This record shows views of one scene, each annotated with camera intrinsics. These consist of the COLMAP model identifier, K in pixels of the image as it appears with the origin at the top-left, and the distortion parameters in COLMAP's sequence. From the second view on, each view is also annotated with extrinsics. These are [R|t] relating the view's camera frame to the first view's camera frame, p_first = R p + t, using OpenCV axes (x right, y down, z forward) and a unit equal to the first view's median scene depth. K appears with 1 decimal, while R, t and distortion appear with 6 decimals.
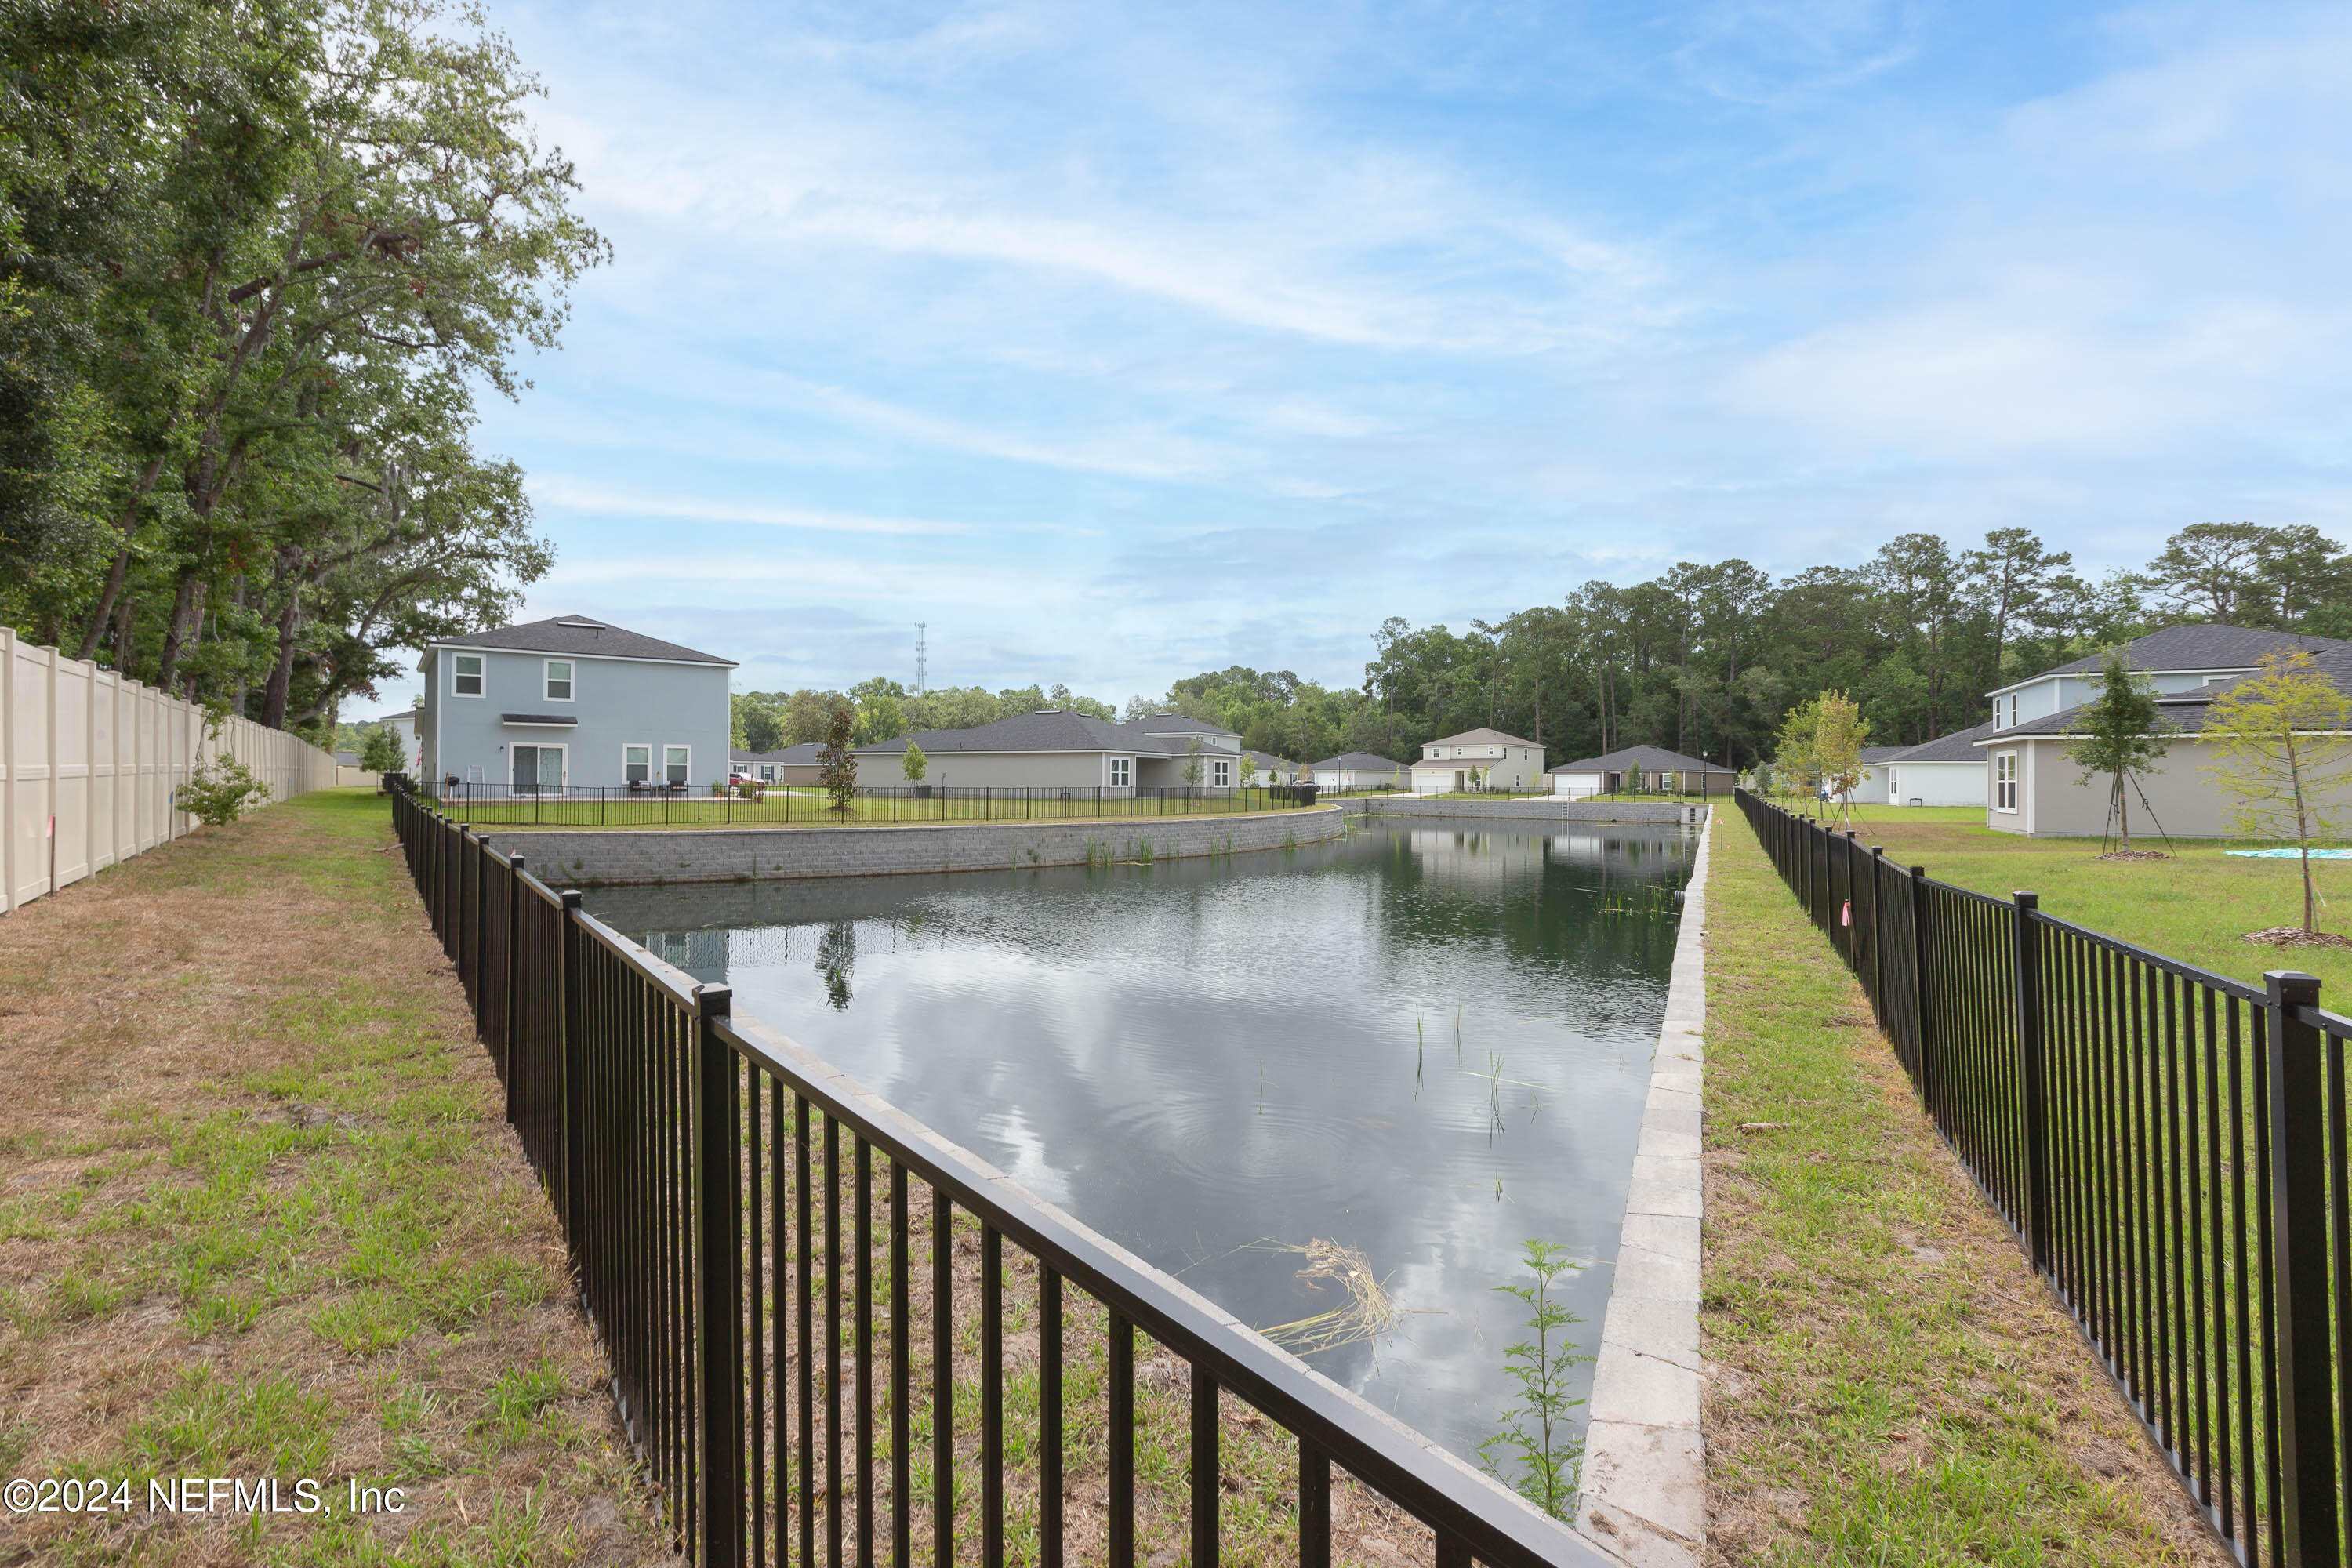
lens RADIAL K [[1078.2, 0, 1176.3], [0, 1078.2, 779.4], [0, 0, 1]] dist [0.001685, 0.000301]
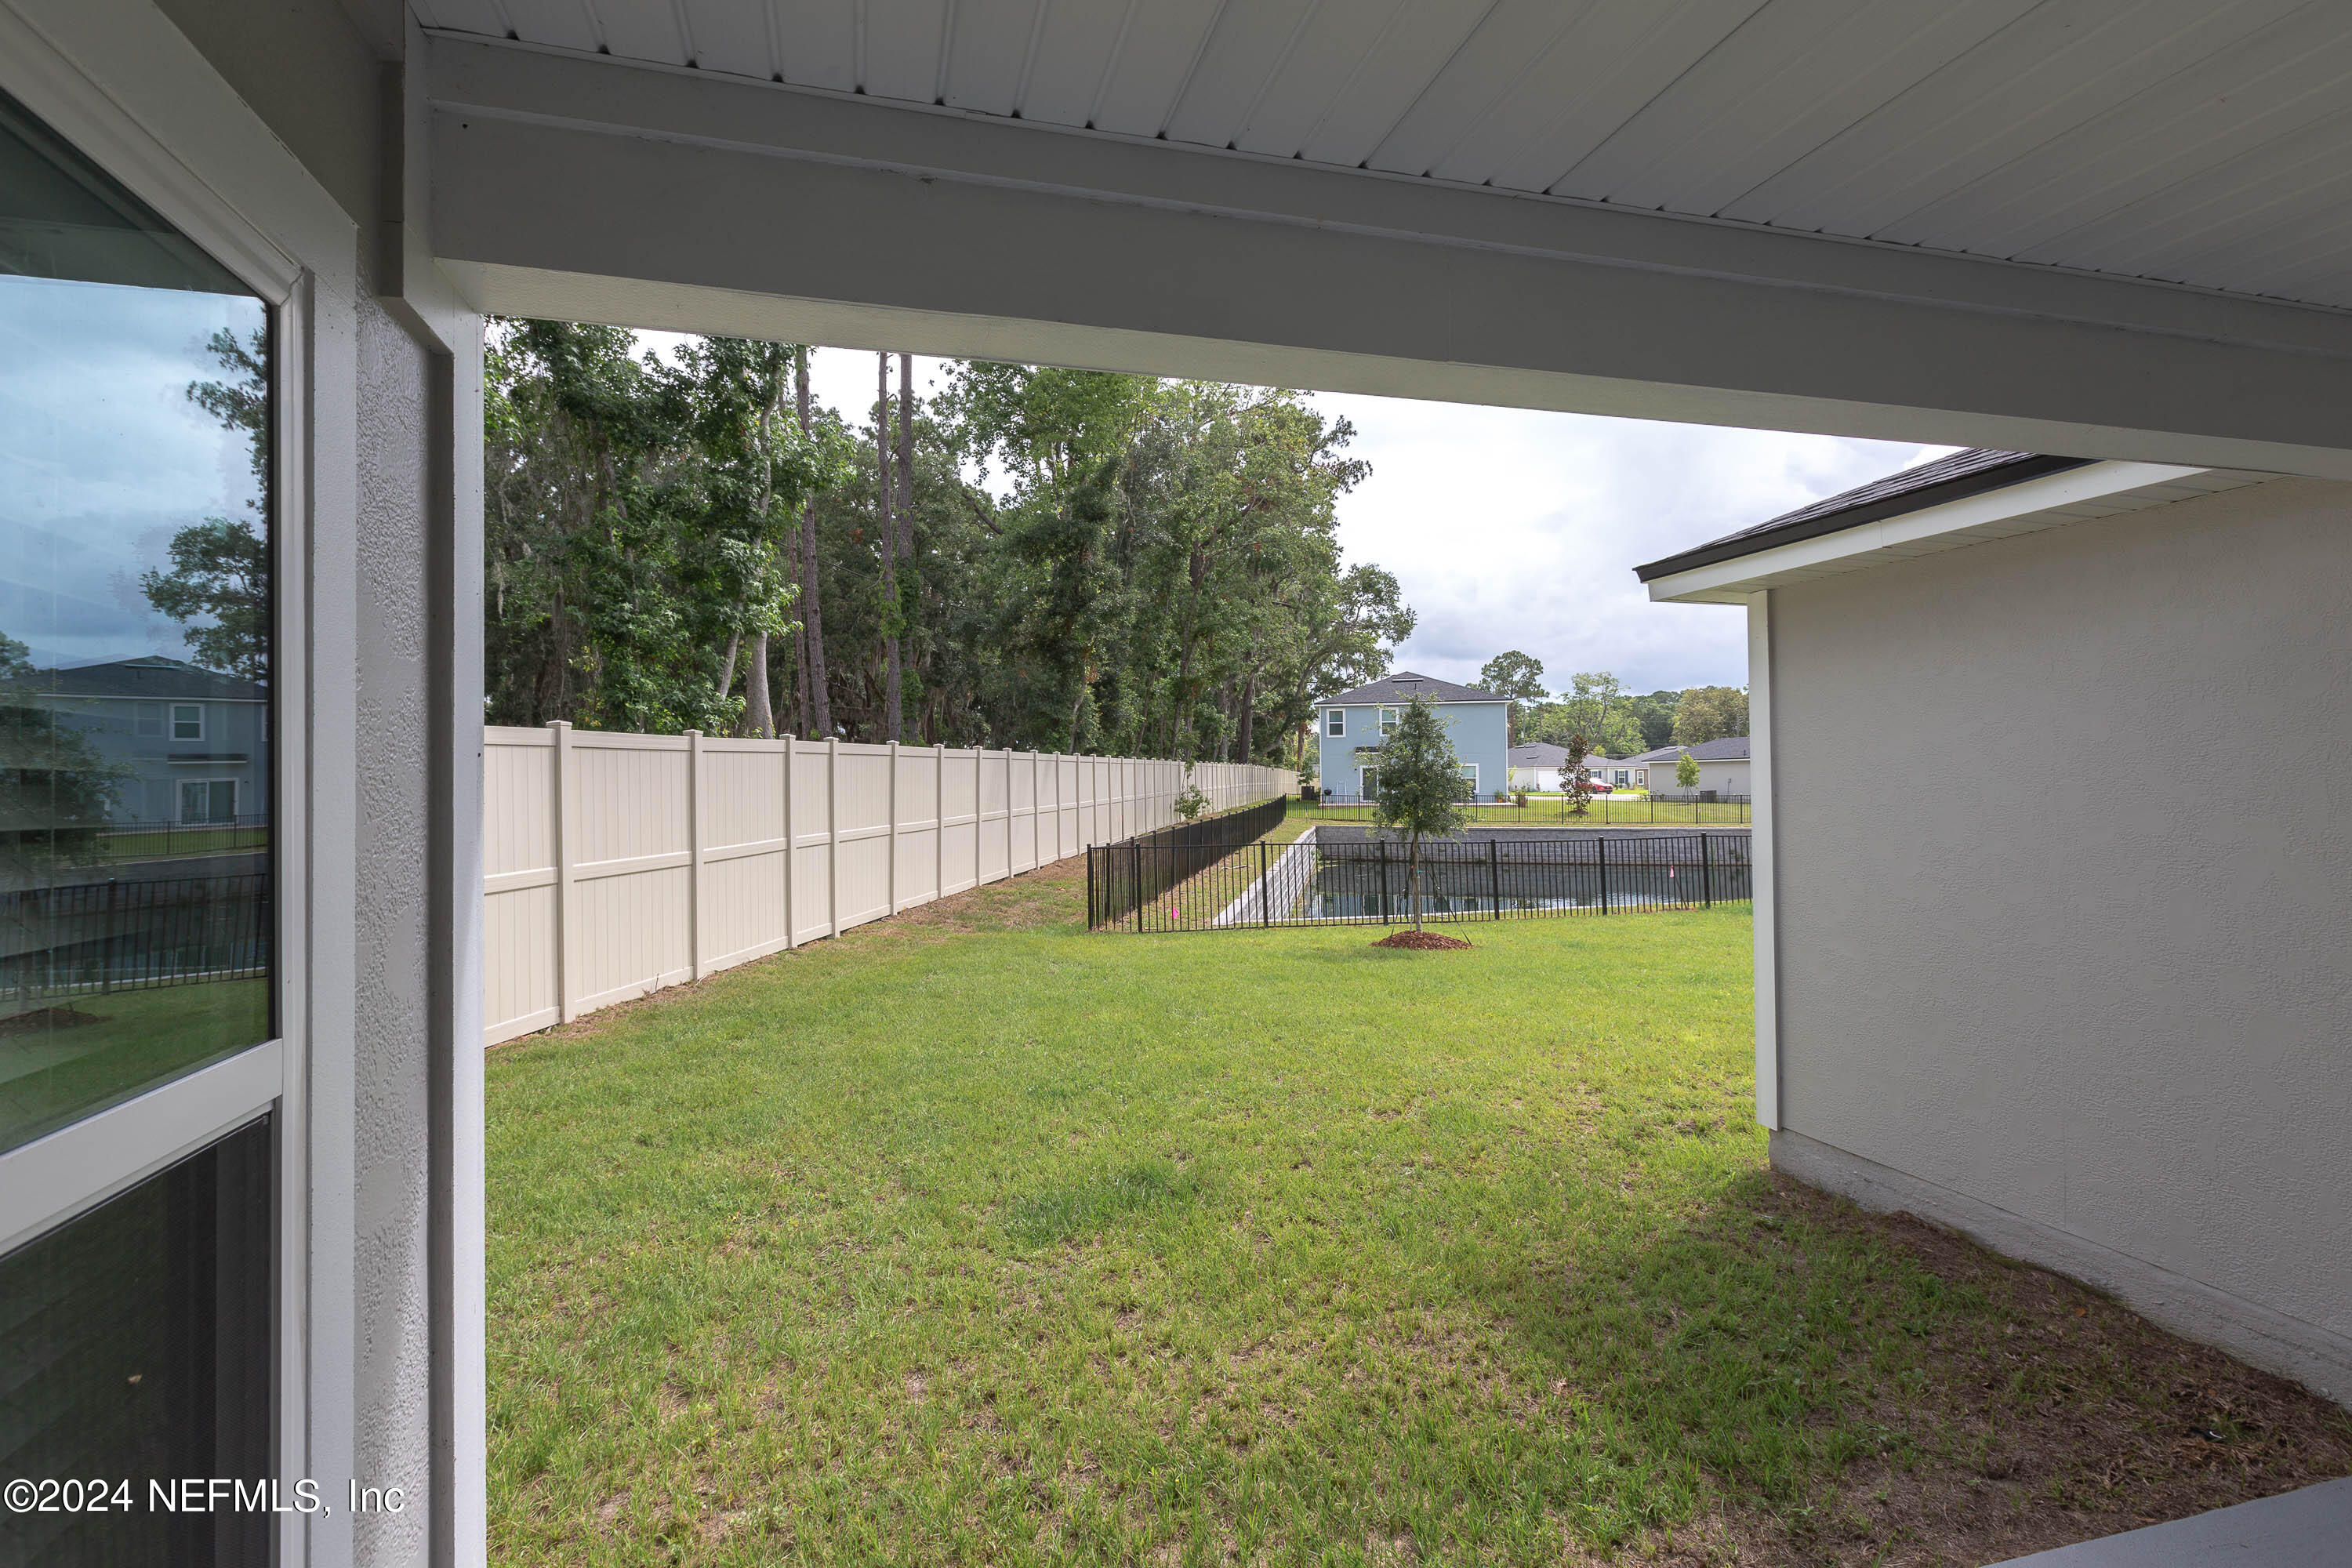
lens RADIAL K [[1078.2, 0, 1177.0], [0, 1078.2, 791.5], [0, 0, 1]] dist [0.001685, 0.000301]
pose [[0.695534, -0.005056, -0.718476, 0.226827], [0.012852, 0.999903, 0.005405, -0.008611], [0.718378, -0.012993, 0.695531, -0.179033]]
